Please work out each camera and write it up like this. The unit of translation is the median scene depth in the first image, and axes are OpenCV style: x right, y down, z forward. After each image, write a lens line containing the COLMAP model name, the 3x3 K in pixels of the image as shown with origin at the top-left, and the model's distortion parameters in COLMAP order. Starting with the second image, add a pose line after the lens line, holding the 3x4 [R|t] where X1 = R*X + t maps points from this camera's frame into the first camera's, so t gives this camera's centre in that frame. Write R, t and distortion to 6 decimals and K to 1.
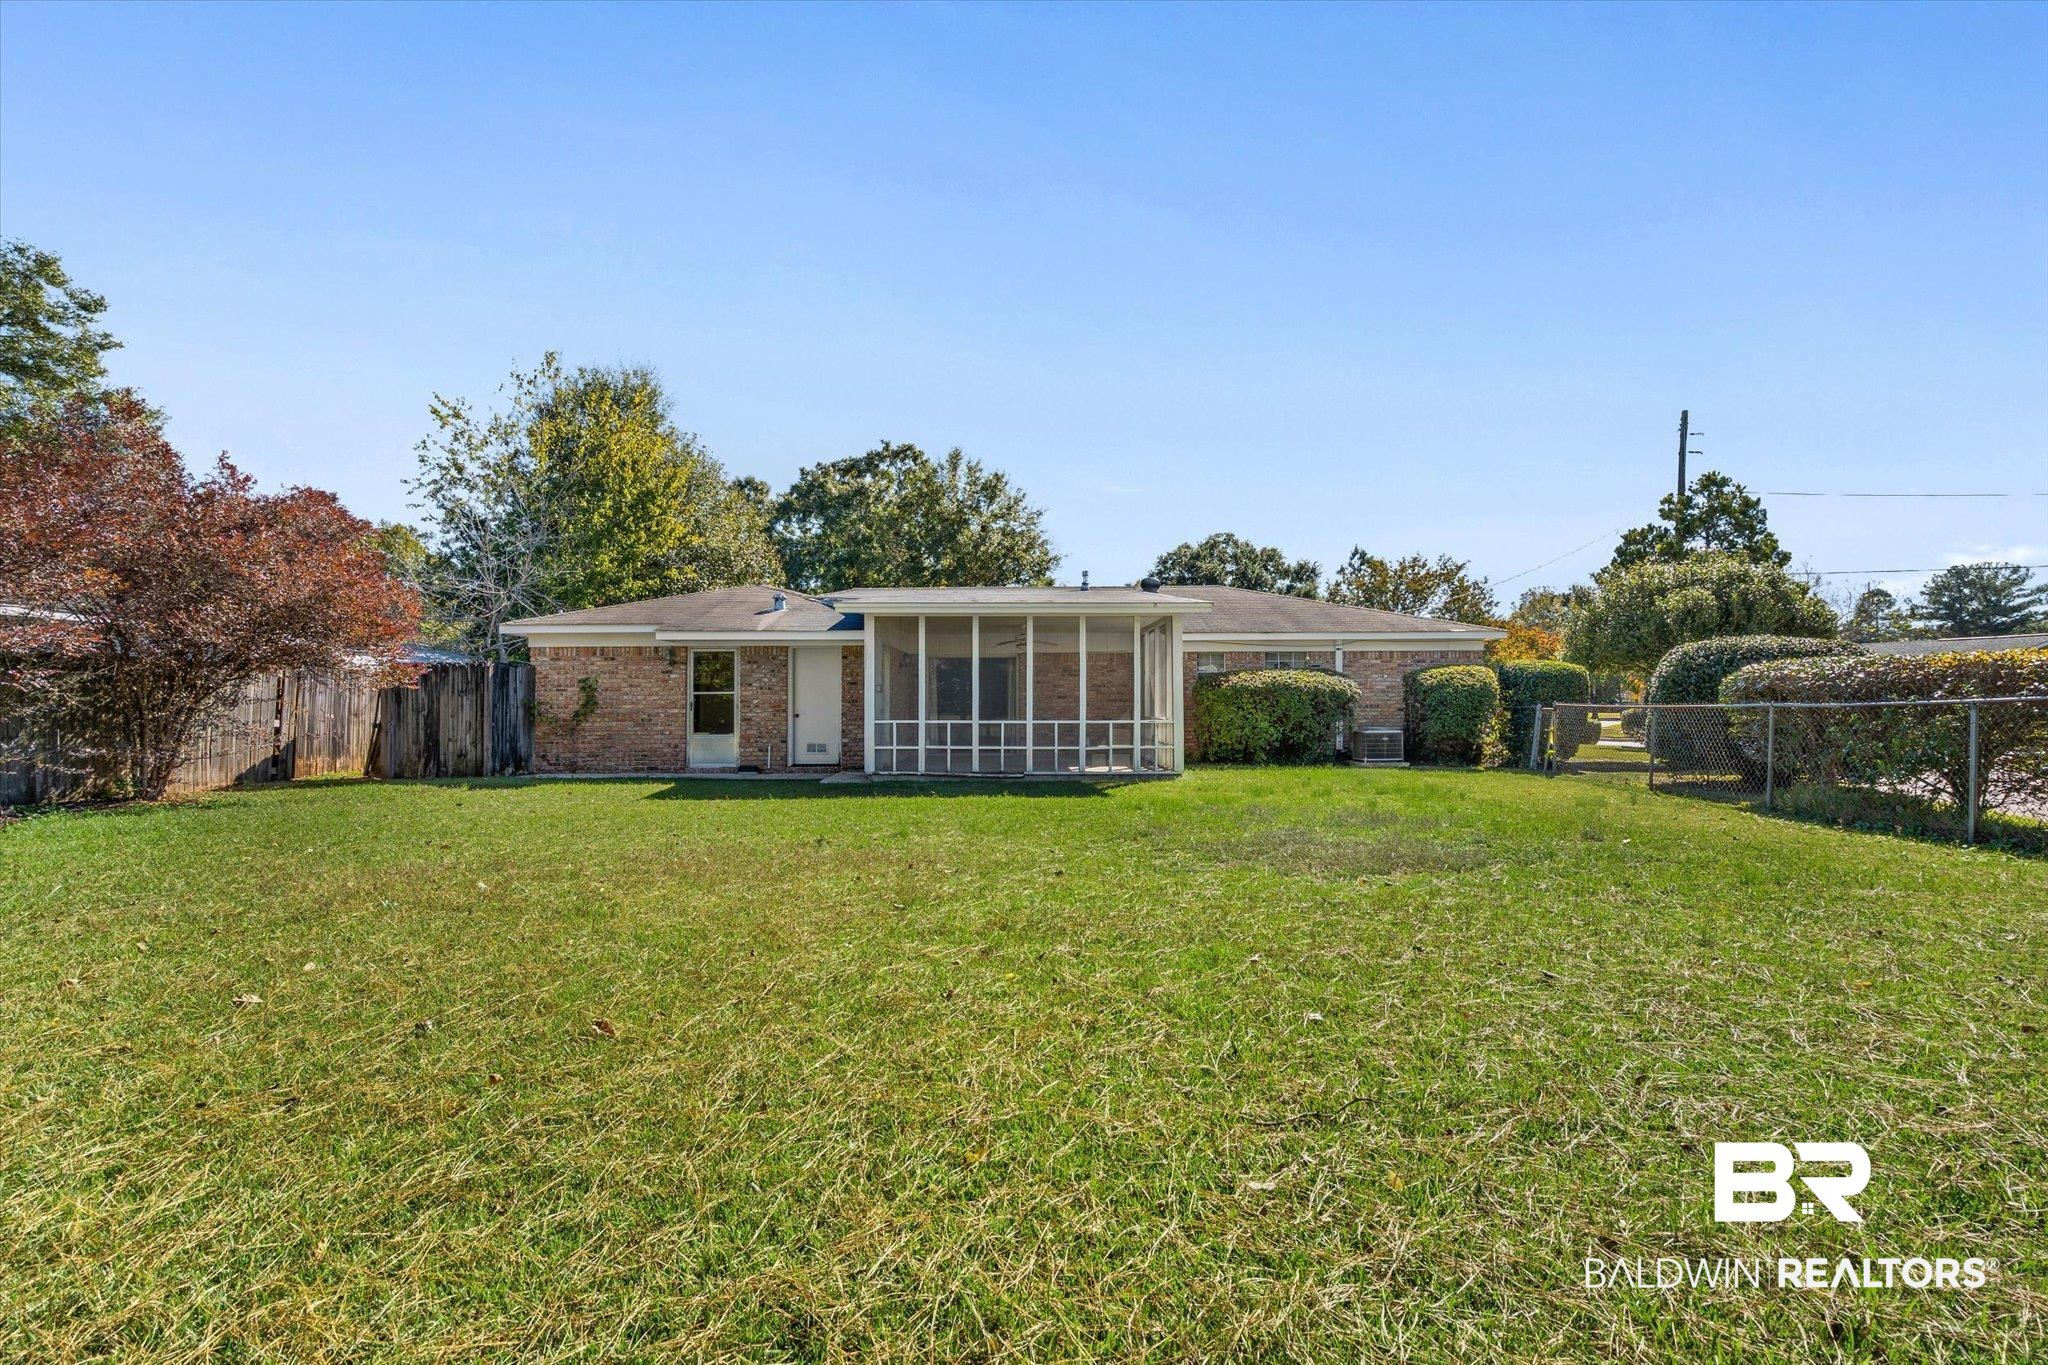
lens RADIAL K [[935.4, 0, 1020.3], [0, 935.4, 677.9], [0, 0, 1]] dist [-0.000707, 0.000385]
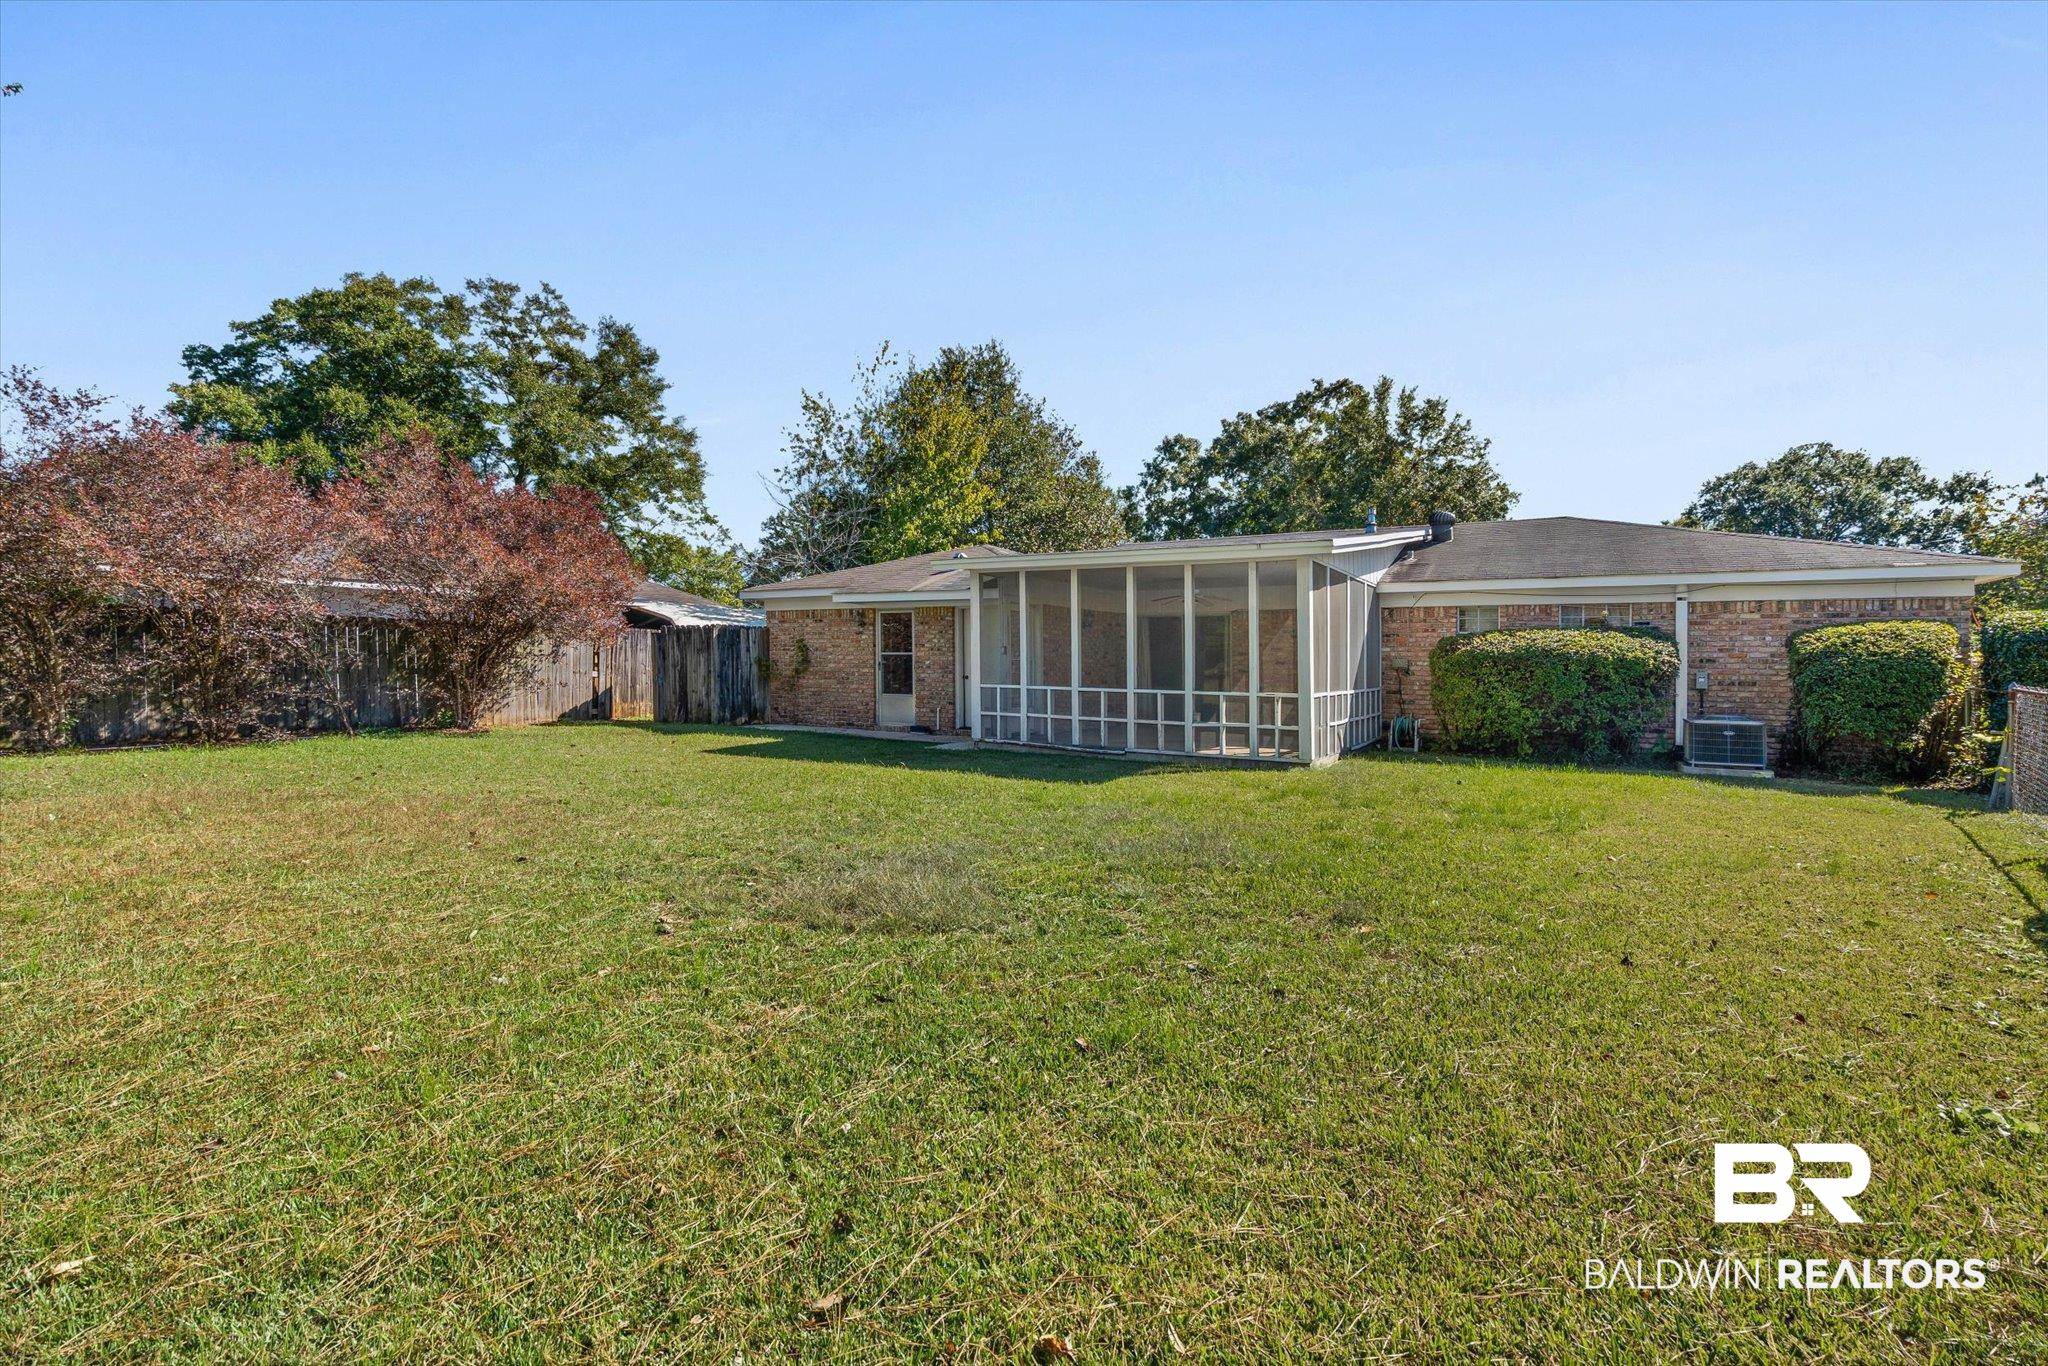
lens RADIAL K [[948.8, 0, 1024.0], [0, 948.8, 683.0], [0, 0, 1]] dist [-0.000584, 0.000571]
pose [[0.858895, 0.025957, -0.511493, 0.310126], [-0.002563, 0.998920, 0.046388, -0.000198], [0.512145, -0.038531, 0.858034, 0.169315]]
